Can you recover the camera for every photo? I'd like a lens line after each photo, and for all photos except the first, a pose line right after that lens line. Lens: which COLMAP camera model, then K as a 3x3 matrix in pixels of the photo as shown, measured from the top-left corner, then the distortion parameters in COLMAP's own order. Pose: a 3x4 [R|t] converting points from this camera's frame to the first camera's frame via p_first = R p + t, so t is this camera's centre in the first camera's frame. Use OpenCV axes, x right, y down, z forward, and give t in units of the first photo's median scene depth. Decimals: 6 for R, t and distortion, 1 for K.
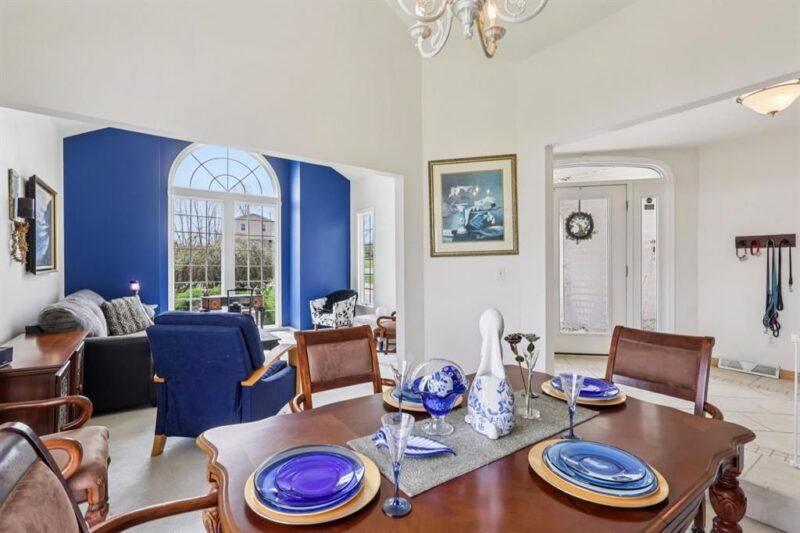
lens RADIAL K [[374.3, 0, 394.0], [0, 374.3, 269.8], [0, 0, 1]] dist [0.002391, 0.000931]
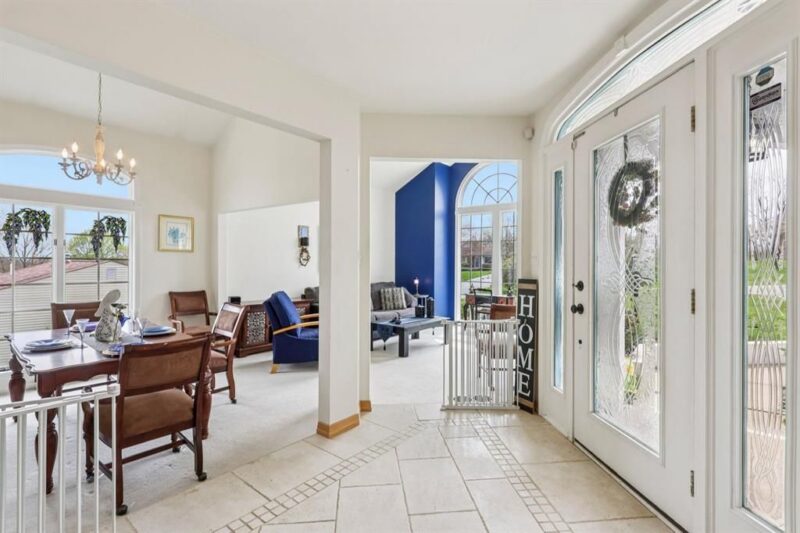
lens RADIAL K [[374.3, 0, 394.0], [0, 374.3, 269.8], [0, 0, 1]] dist [0.002391, 0.000931]
pose [[0.272471, 0.015213, -0.962044, 0.620554], [-0.014963, 0.999821, 0.011573, -0.016406], [0.962048, 0.011242, 0.272650, 0.426957]]
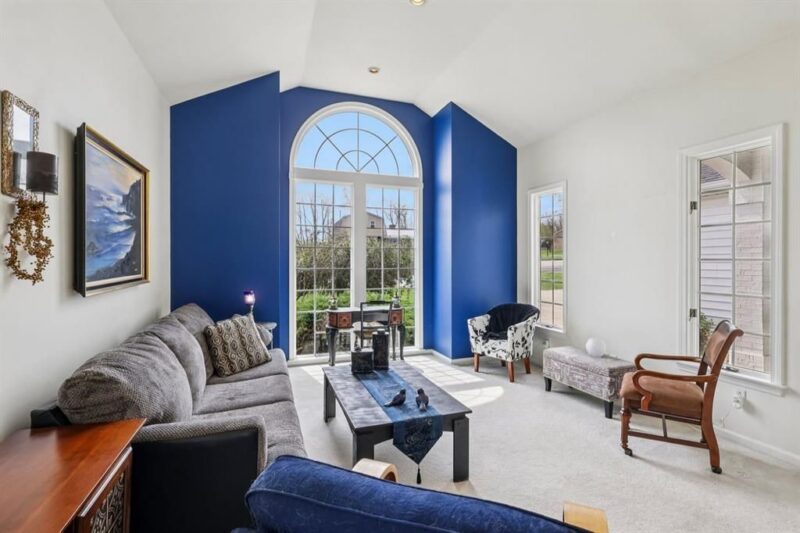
lens RADIAL K [[374.3, 0, 394.0], [0, 374.3, 269.8], [0, 0, 1]] dist [0.002391, 0.000931]
pose [[0.963855, 0.006854, -0.266340, -0.181068], [-0.003599, 0.999913, 0.012705, -0.019551], [0.266404, -0.011287, 0.963795, 0.300333]]
